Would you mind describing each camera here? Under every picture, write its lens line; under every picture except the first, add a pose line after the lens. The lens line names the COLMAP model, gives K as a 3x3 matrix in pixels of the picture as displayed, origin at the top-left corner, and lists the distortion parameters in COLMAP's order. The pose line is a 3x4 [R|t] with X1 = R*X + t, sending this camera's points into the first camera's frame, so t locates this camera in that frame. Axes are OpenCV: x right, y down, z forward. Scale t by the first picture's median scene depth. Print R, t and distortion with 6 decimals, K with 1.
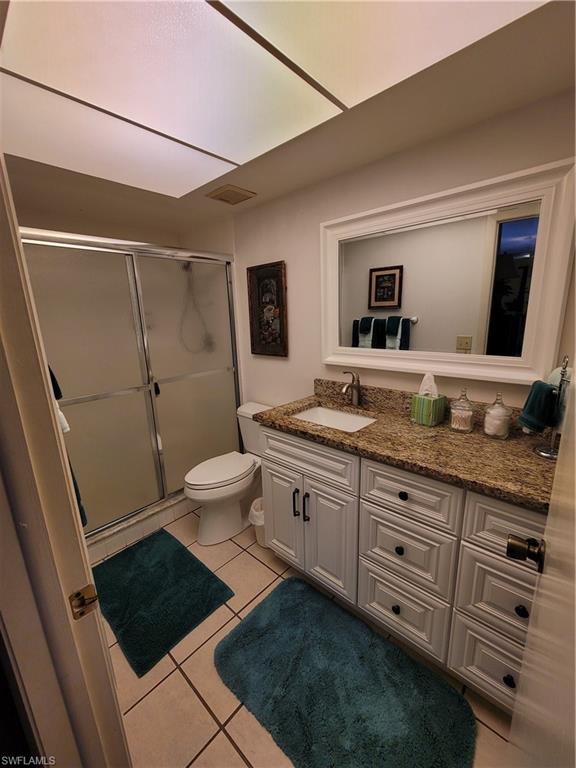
lens RADIAL K [[315.5, 0, 288.0], [0, 315.5, 384.0], [0, 0, 1]] dist [-0.000385, -0.000030]
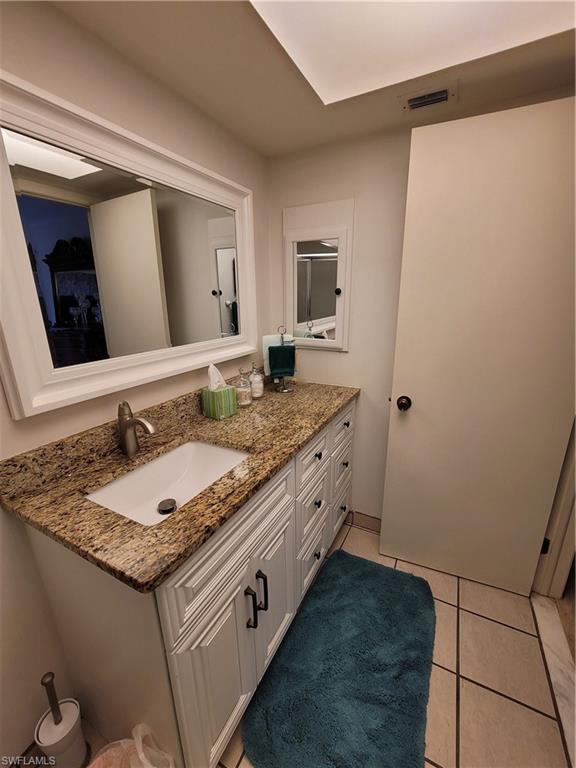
lens RADIAL K [[315.5, 0, 288.0], [0, 315.5, 384.0], [0, 0, 1]] dist [-0.000385, -0.000030]
pose [[-0.241825, -0.212898, 0.946676, -0.470600], [0.253173, 0.927994, 0.273369, -0.169031], [-0.936709, 0.305780, -0.170513, 0.949762]]
